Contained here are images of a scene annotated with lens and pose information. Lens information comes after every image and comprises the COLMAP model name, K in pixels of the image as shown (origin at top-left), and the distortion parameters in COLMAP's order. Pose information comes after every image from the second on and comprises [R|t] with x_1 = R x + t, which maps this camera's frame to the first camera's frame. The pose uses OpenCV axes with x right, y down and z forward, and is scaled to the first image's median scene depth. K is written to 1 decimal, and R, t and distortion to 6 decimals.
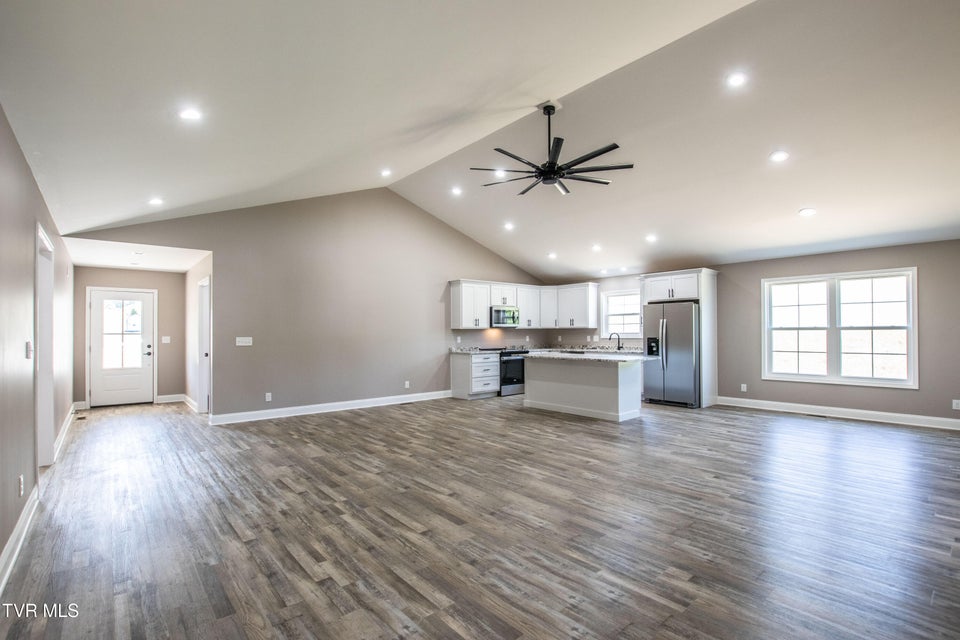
lens RADIAL K [[444.3, 0, 476.5], [0, 444.3, 330.2], [0, 0, 1]] dist [-0.033061, 0.003861]
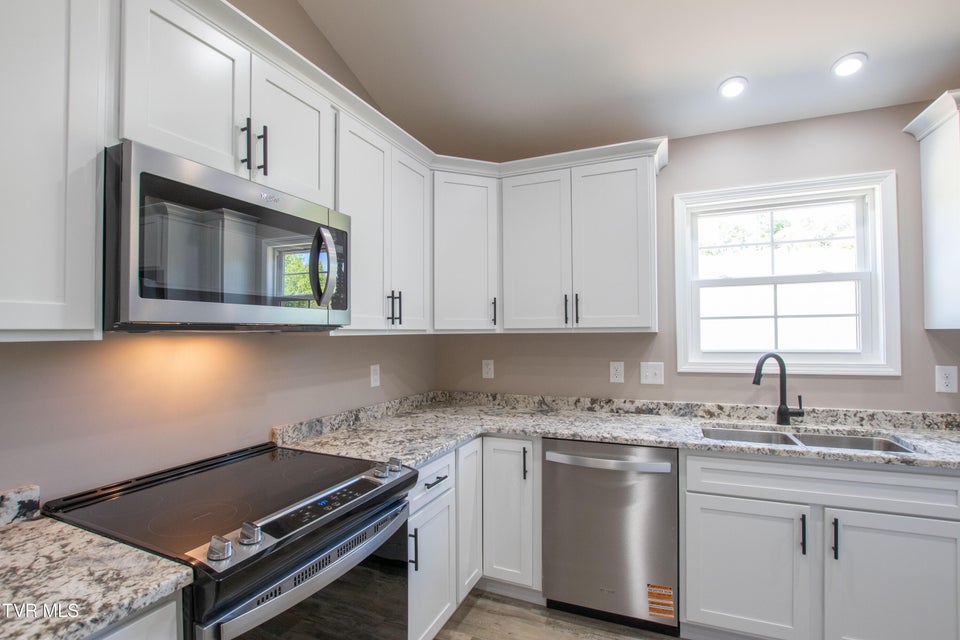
lens RADIAL K [[444.3, 0, 476.5], [0, 444.3, 330.2], [0, 0, 1]] dist [-0.033061, 0.003861]
pose [[0.900316, 0.001148, 0.435236, 0.081161], [0.000922, 0.999989, -0.004545, -0.006276], [-0.435237, 0.004493, 0.900305, 1.027880]]
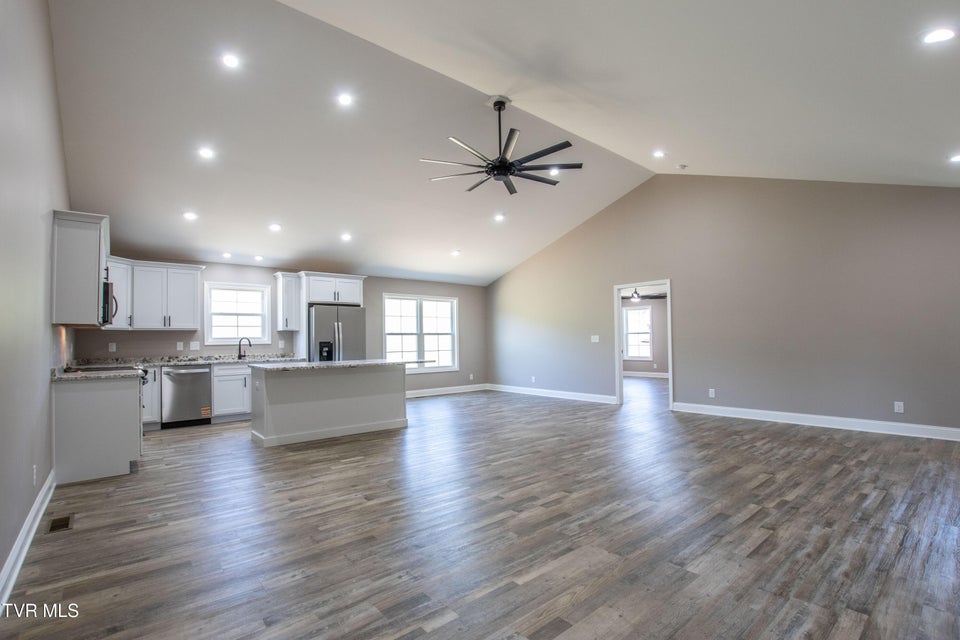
lens RADIAL K [[444.3, 0, 476.5], [0, 444.3, 330.2], [0, 0, 1]] dist [-0.033061, 0.003861]
pose [[0.008440, 0.026187, 0.999621, -0.537415], [0.006860, 0.999632, -0.026246, 0.019716], [-0.999941, 0.007079, 0.008257, 0.691551]]
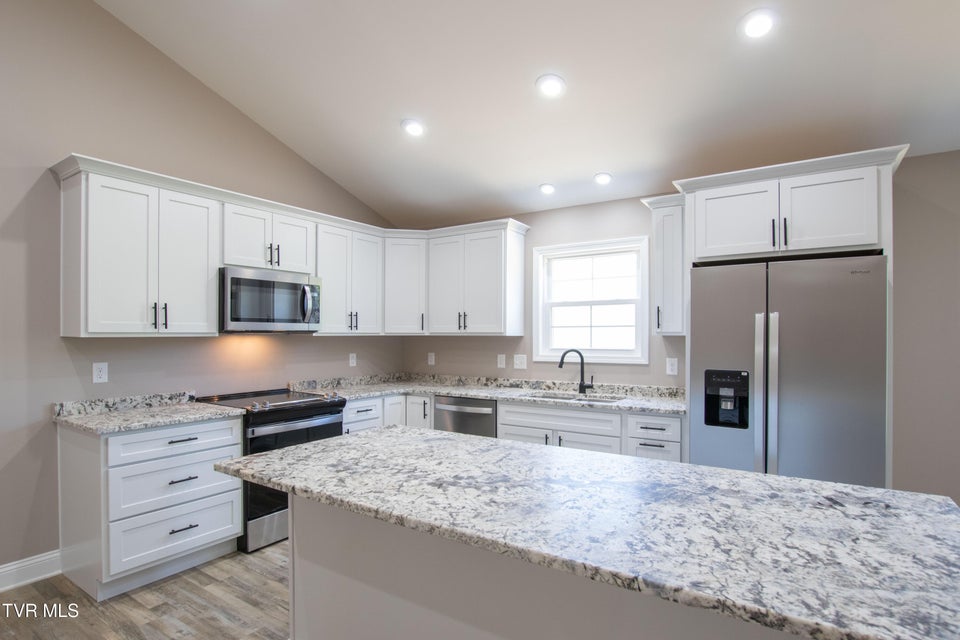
lens RADIAL K [[495.3, 0, 475.1], [0, 495.3, 337.1], [0, 0, 1]] dist [-0.030450, 0.000247]
pose [[0.961528, 0.006062, 0.274639, 0.132676], [-0.008444, 0.999936, 0.007494, -0.008478], [-0.274576, -0.009524, 0.961518, 0.727395]]
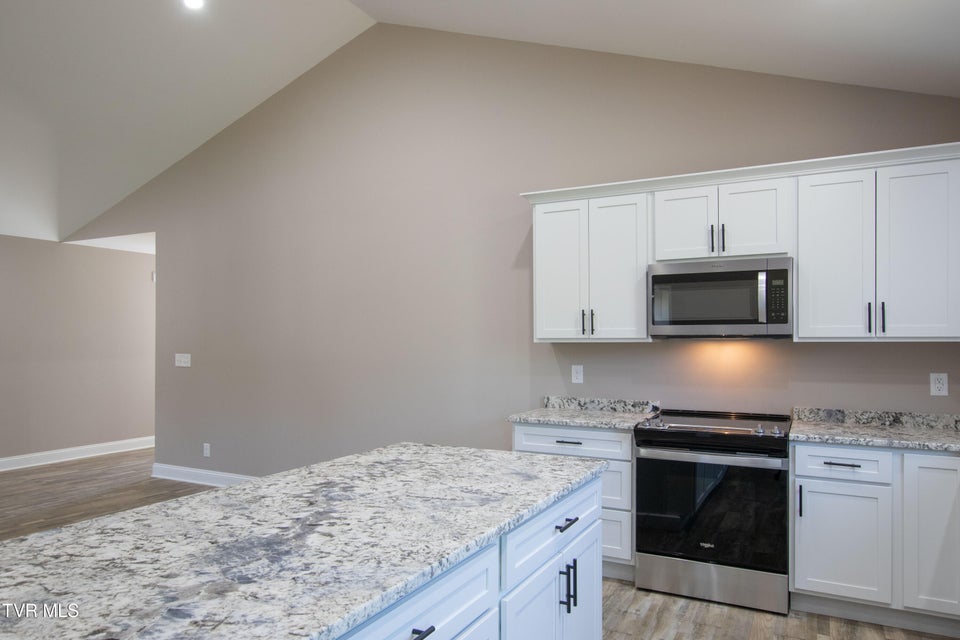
lens RADIAL K [[643.8, 0, 477.3], [0, 643.8, 340.6], [0, 0, 1]] dist [-0.005793, 0.001609]
pose [[0.373522, 0.006661, -0.927597, 0.451134], [0.001177, 0.999970, 0.007654, -0.009222], [0.927621, -0.003950, 0.373503, 0.883217]]
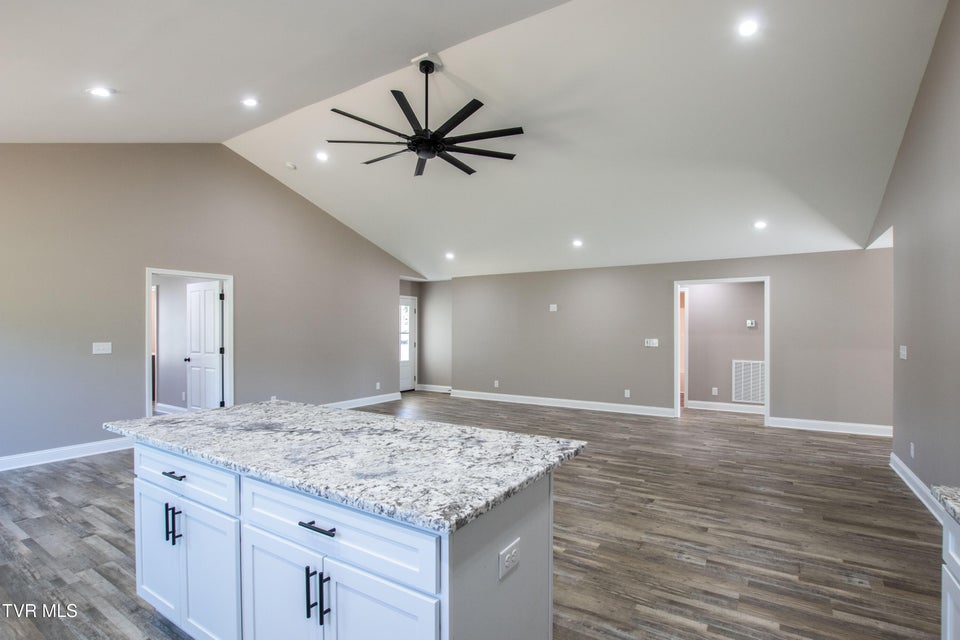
lens RADIAL K [[458.8, 0, 492.2], [0, 458.8, 330.9], [0, 0, 1]] dist [-0.033213, 0.004908]
pose [[-0.951761, 0.003548, -0.306821, 0.203888], [0.004884, 0.999982, -0.003587, -0.005720], [0.306803, -0.004912, -0.951760, 1.209134]]
